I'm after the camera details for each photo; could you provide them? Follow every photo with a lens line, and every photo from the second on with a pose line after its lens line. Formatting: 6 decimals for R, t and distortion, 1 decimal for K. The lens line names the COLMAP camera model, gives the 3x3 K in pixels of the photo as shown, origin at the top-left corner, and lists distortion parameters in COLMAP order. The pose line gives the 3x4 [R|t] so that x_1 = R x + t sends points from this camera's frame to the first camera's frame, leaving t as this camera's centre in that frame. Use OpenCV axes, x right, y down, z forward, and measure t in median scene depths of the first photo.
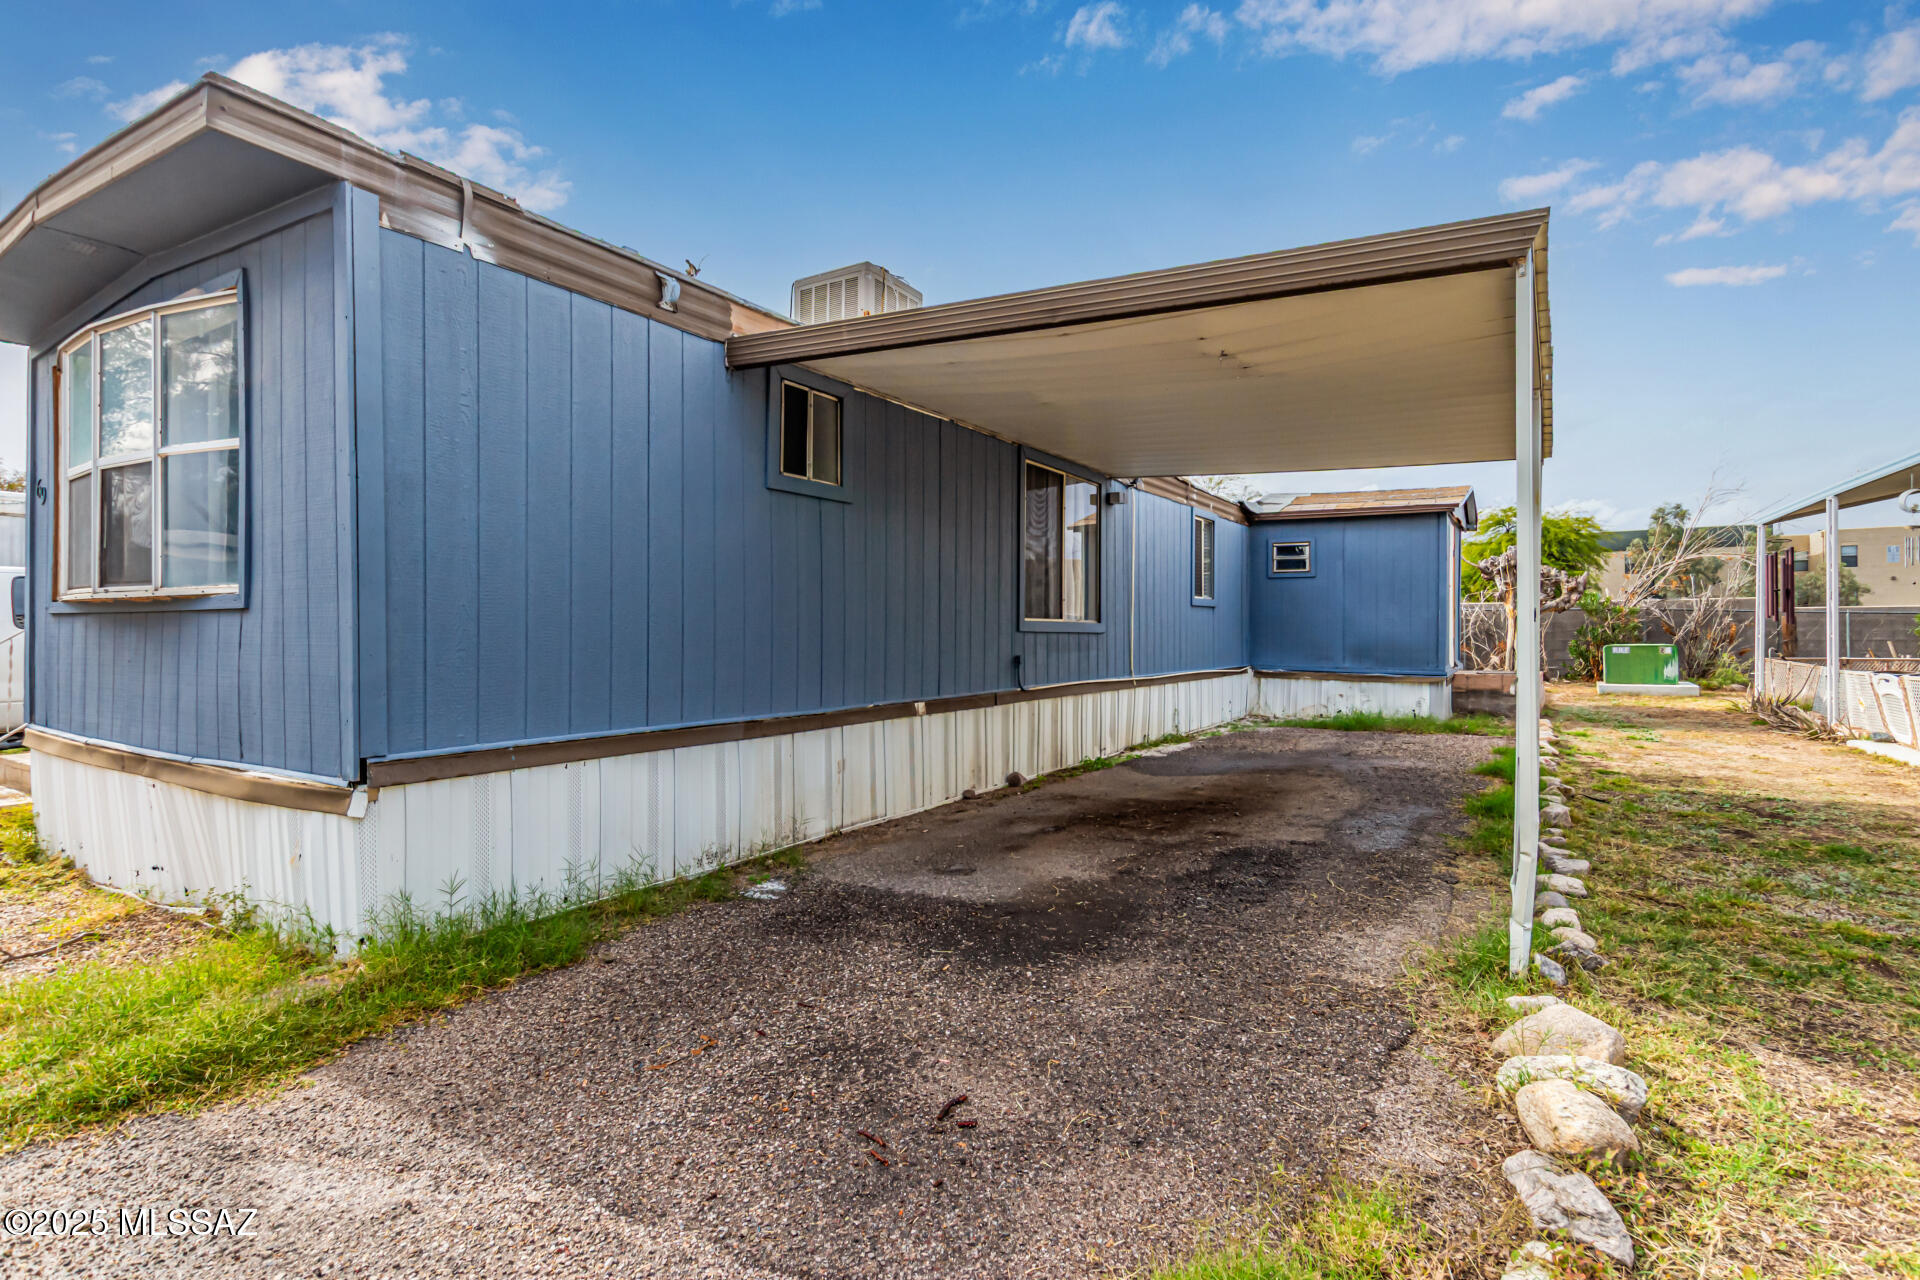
lens RADIAL K [[971.9, 0, 929.7], [0, 971.9, 635.3], [0, 0, 1]] dist [0.014074, -0.000899]
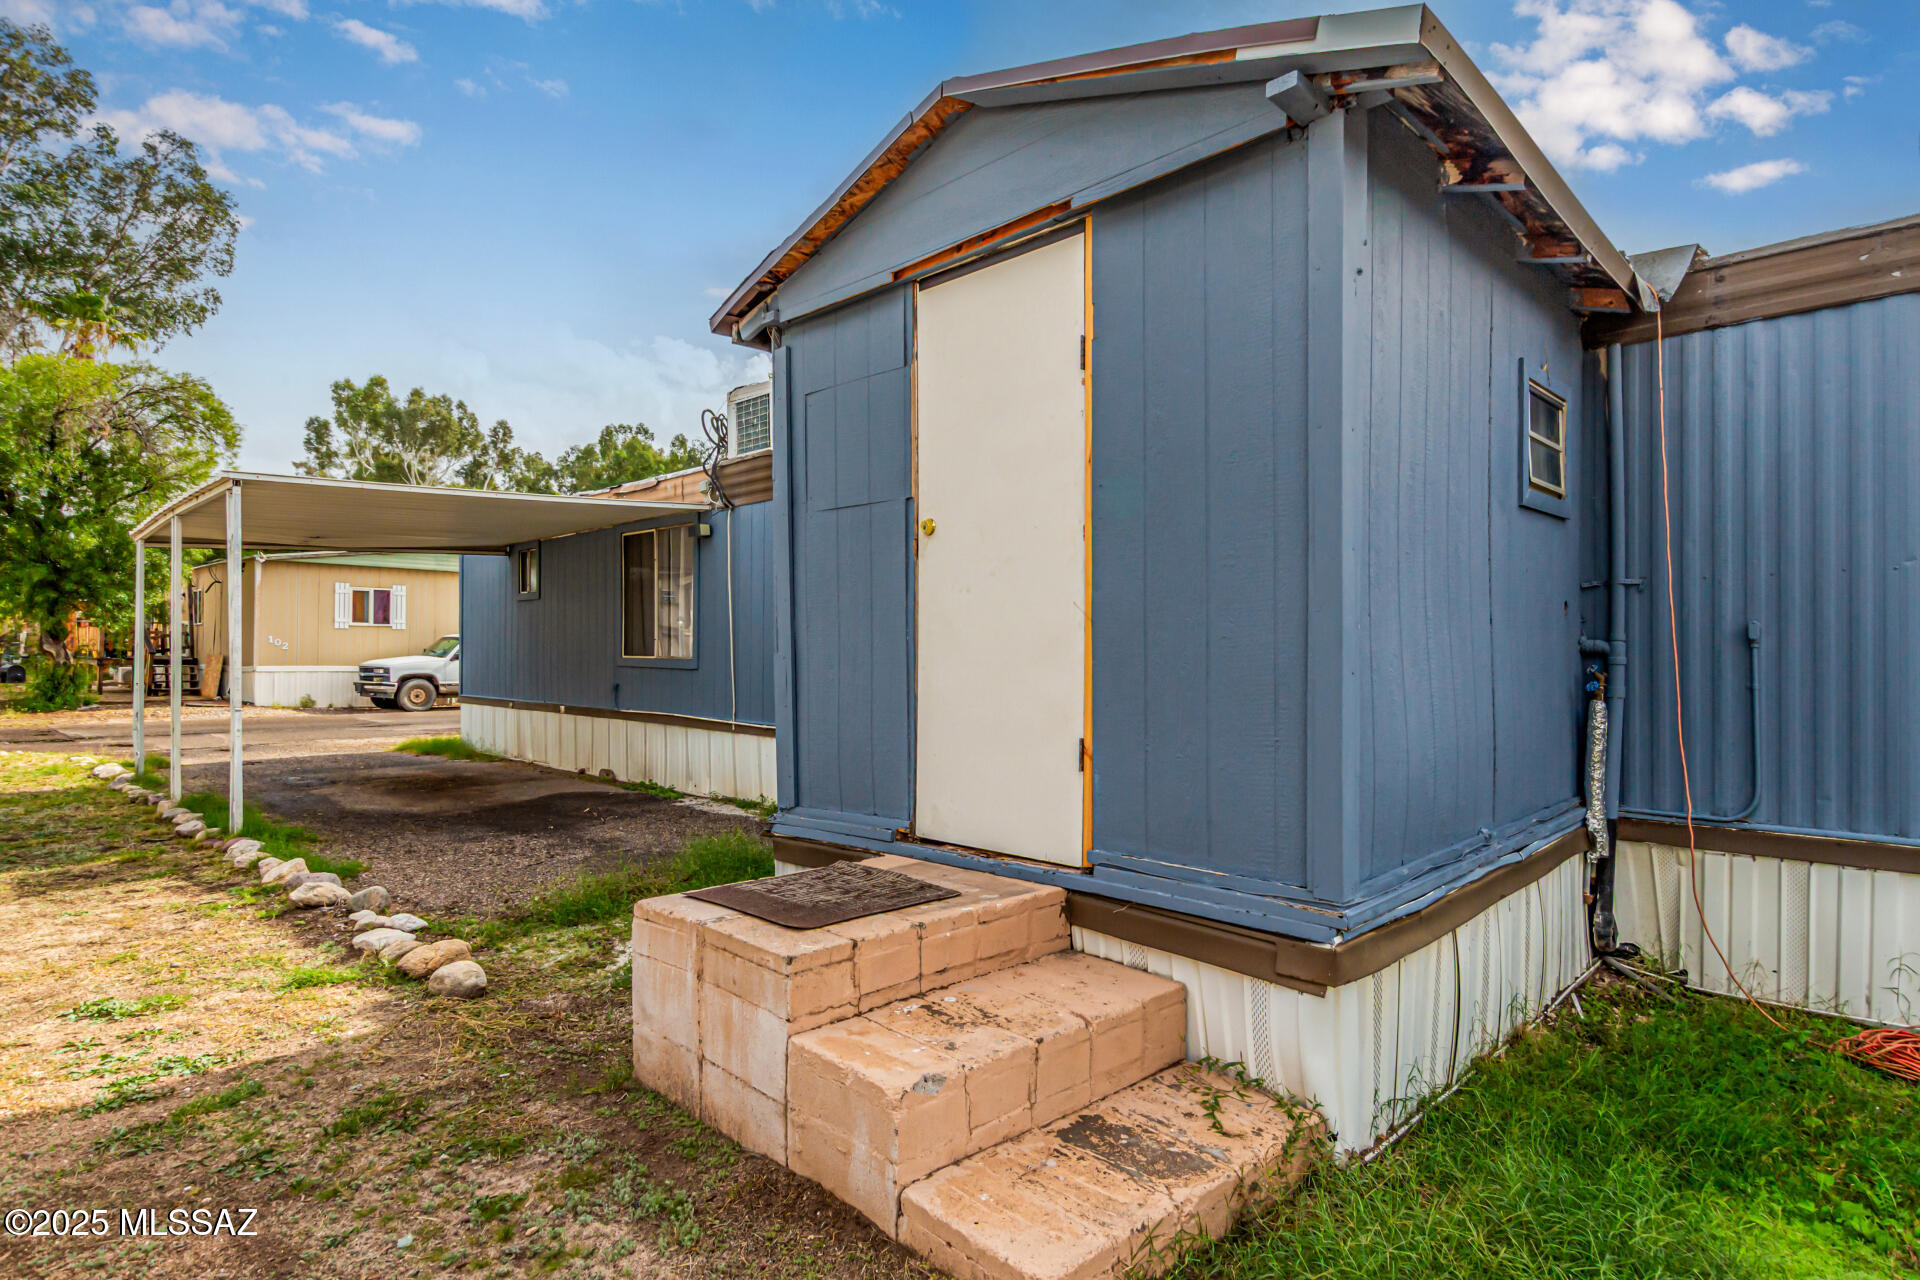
lens RADIAL K [[971.9, 0, 964.1], [0, 971.9, 646.8], [0, 0, 1]] dist [0.014074, -0.000899]
pose [[-0.234647, -0.008458, -0.972044, 1.284047], [-0.006492, 0.999953, -0.007134, -0.023768], [0.972059, 0.004637, -0.234691, 1.788704]]
